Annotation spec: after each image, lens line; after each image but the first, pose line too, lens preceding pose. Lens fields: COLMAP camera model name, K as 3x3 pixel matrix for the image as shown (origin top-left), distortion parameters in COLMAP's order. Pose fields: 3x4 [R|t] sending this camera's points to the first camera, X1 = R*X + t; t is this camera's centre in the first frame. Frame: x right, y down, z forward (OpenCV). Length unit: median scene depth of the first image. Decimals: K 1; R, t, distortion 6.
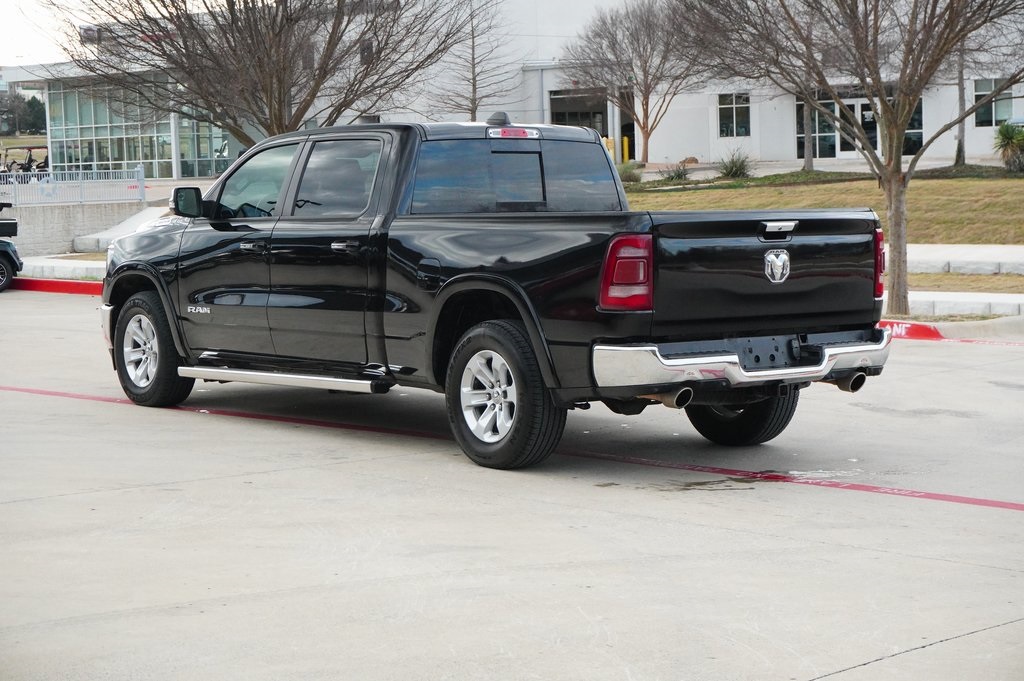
lens RADIAL K [[2051.6, 0, 510.8], [0, 2051.6, 339.8], [0, 0, 1]] dist [-0.017583, 0.000000]
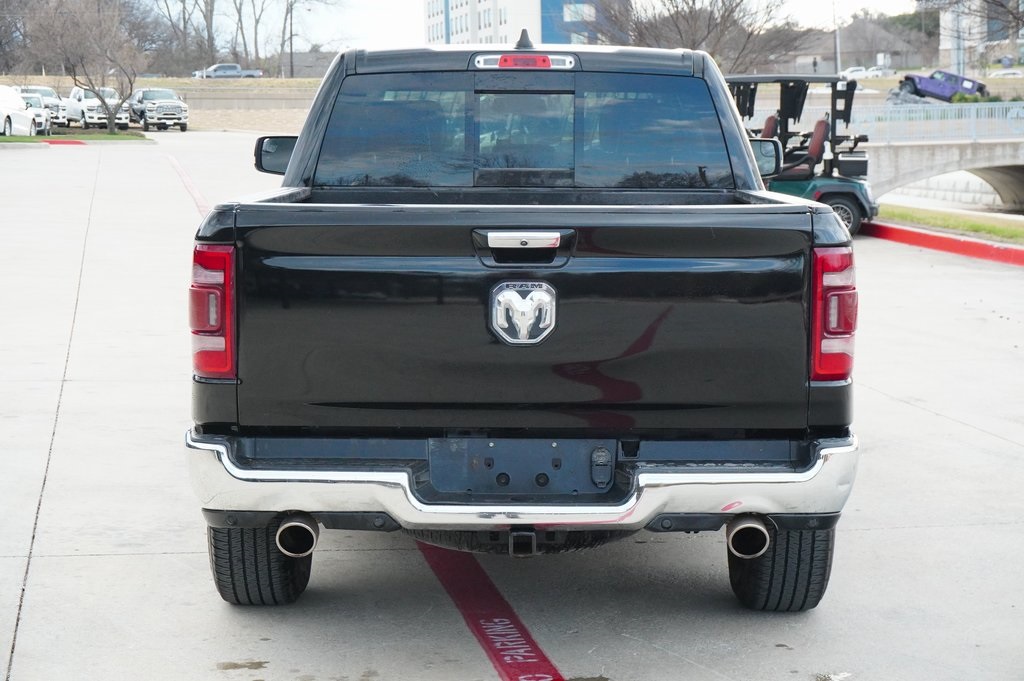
lens RADIAL K [[2051.6, 0, 512.4], [0, 2051.6, 339.2], [0, 0, 1]] dist [-0.017583, 0.000000]
pose [[0.791928, 0.077095, -0.605728, 0.450539], [-0.054091, 0.996955, 0.056172, -0.058744], [0.608214, -0.011720, 0.793686, 0.572677]]
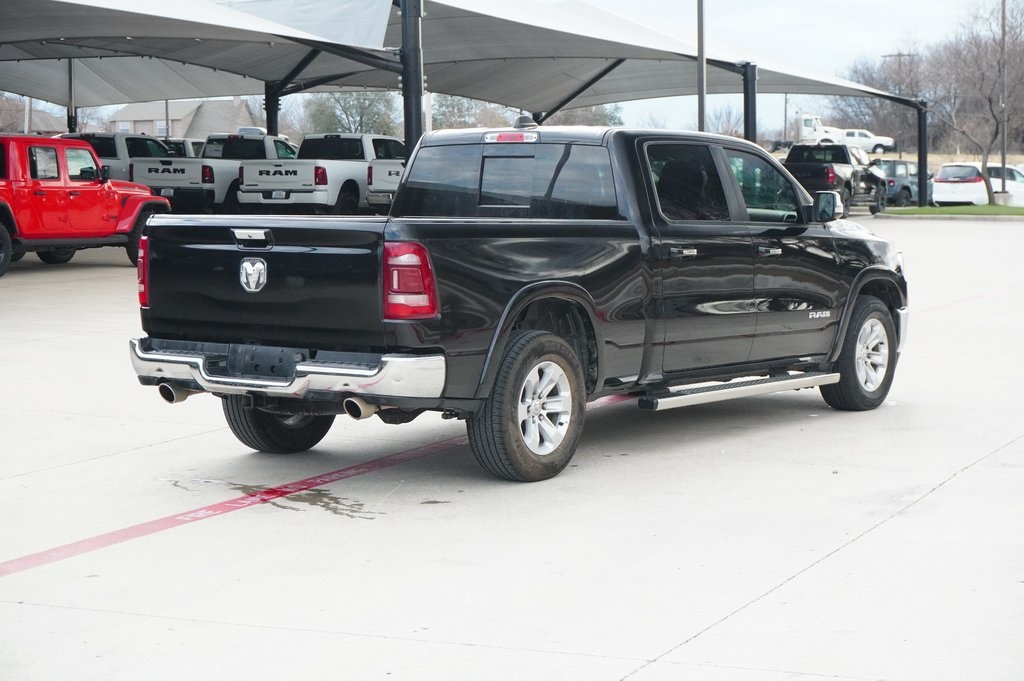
lens RADIAL K [[2051.6, 0, 510.5], [0, 2051.6, 342.3], [0, 0, 1]] dist [-0.017583, 0.000000]
pose [[0.292941, 0.080412, -0.952743, 1.100109], [-0.077235, 0.995191, 0.060247, -0.072110], [0.953006, 0.055936, 0.297743, 0.825036]]
